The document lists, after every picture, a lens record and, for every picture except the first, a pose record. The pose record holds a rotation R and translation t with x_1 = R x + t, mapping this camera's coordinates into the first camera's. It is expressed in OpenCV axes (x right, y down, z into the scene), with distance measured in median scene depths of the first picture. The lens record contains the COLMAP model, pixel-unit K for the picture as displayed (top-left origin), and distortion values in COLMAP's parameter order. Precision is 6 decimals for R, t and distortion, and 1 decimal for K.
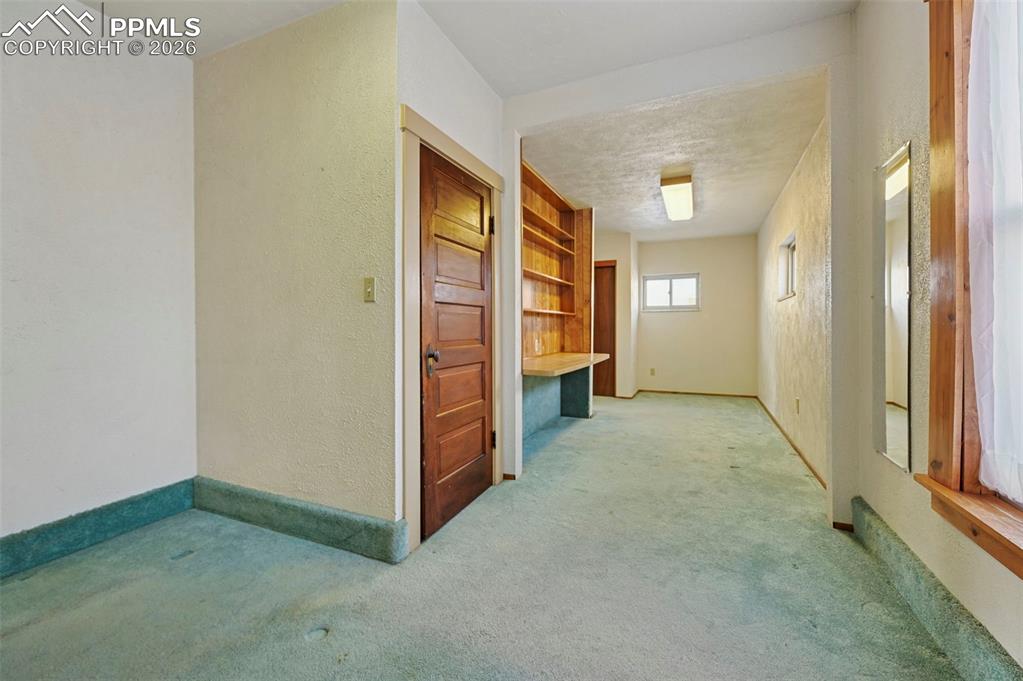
lens RADIAL K [[405.1, 0, 511.5], [0, 405.1, 340.5], [0, 0, 1]] dist [-0.003086, -0.000286]
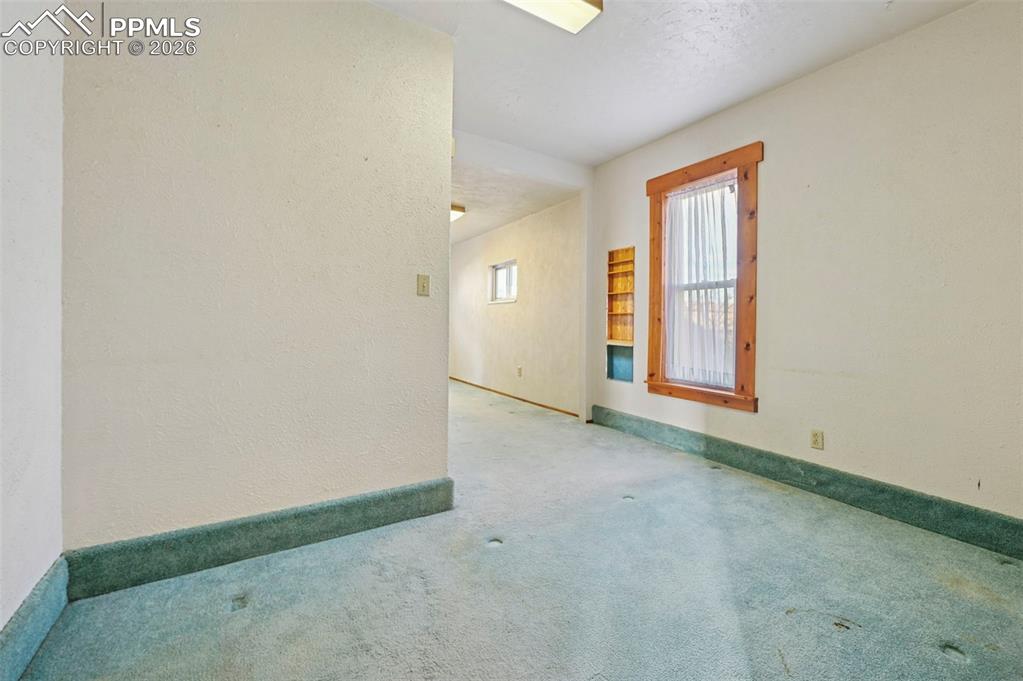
lens RADIAL K [[422.3, 0, 532.4], [0, 422.3, 322.5], [0, 0, 1]] dist [-0.001854, -0.000068]
pose [[0.569522, 0.004832, 0.821962, -1.041563], [0.016199, 0.999723, -0.017100, 0.007920], [-0.821817, 0.023054, 0.569286, 0.046707]]
